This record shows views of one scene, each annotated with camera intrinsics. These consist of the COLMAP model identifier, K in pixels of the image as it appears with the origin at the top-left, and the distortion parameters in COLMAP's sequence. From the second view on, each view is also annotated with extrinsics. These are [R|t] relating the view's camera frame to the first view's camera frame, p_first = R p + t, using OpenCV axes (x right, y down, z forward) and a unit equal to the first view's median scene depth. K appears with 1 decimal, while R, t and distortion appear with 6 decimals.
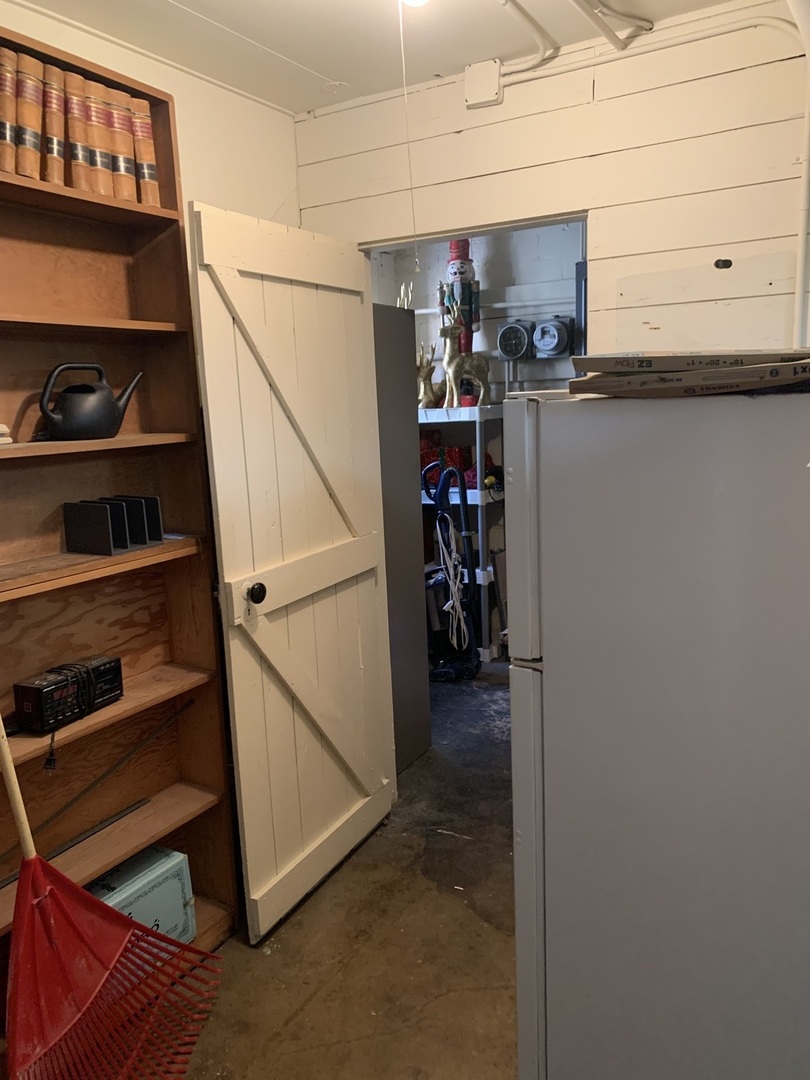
lens RADIAL K [[836.7, 0, 405.0], [0, 836.7, 540.0], [0, 0, 1]] dist [0.080547, -0.000730]
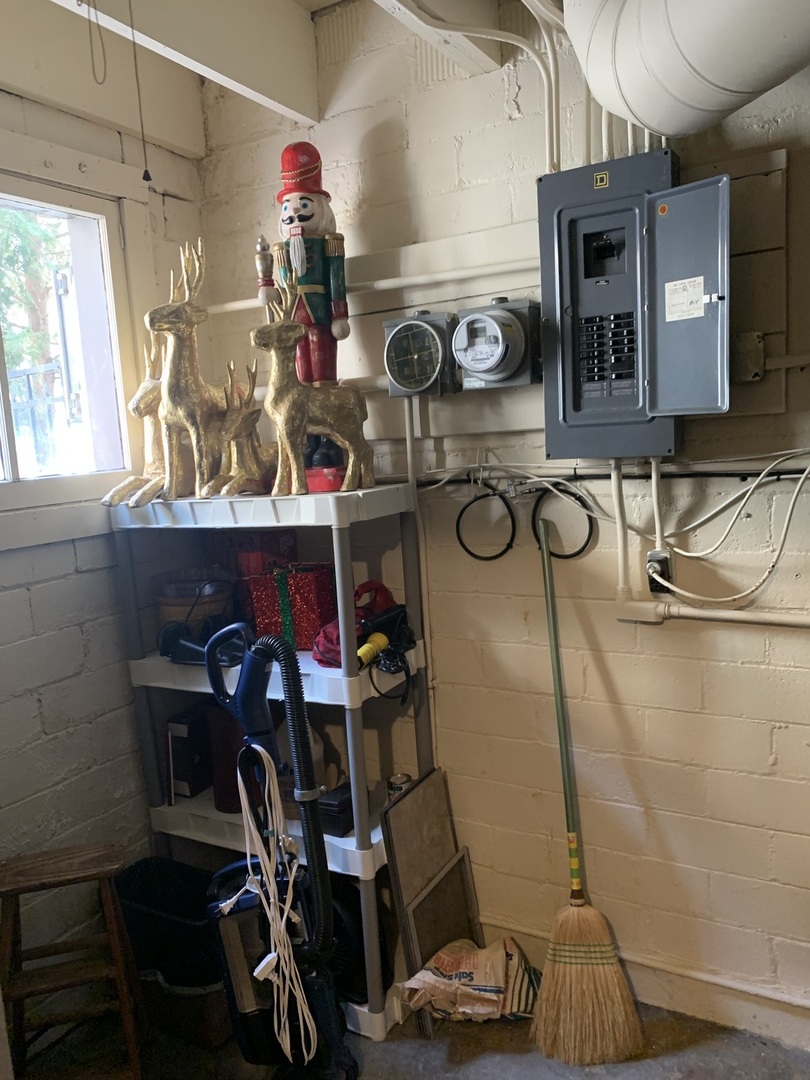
lens RADIAL K [[819.8, 0, 405.0], [0, 819.8, 540.0], [0, 0, 1]] dist [0.032126, -0.001018]
pose [[0.999669, -0.020622, 0.015394, 0.113971], [0.021397, 0.998418, -0.052005, -0.107270], [-0.014297, 0.052318, 0.998528, 0.539632]]
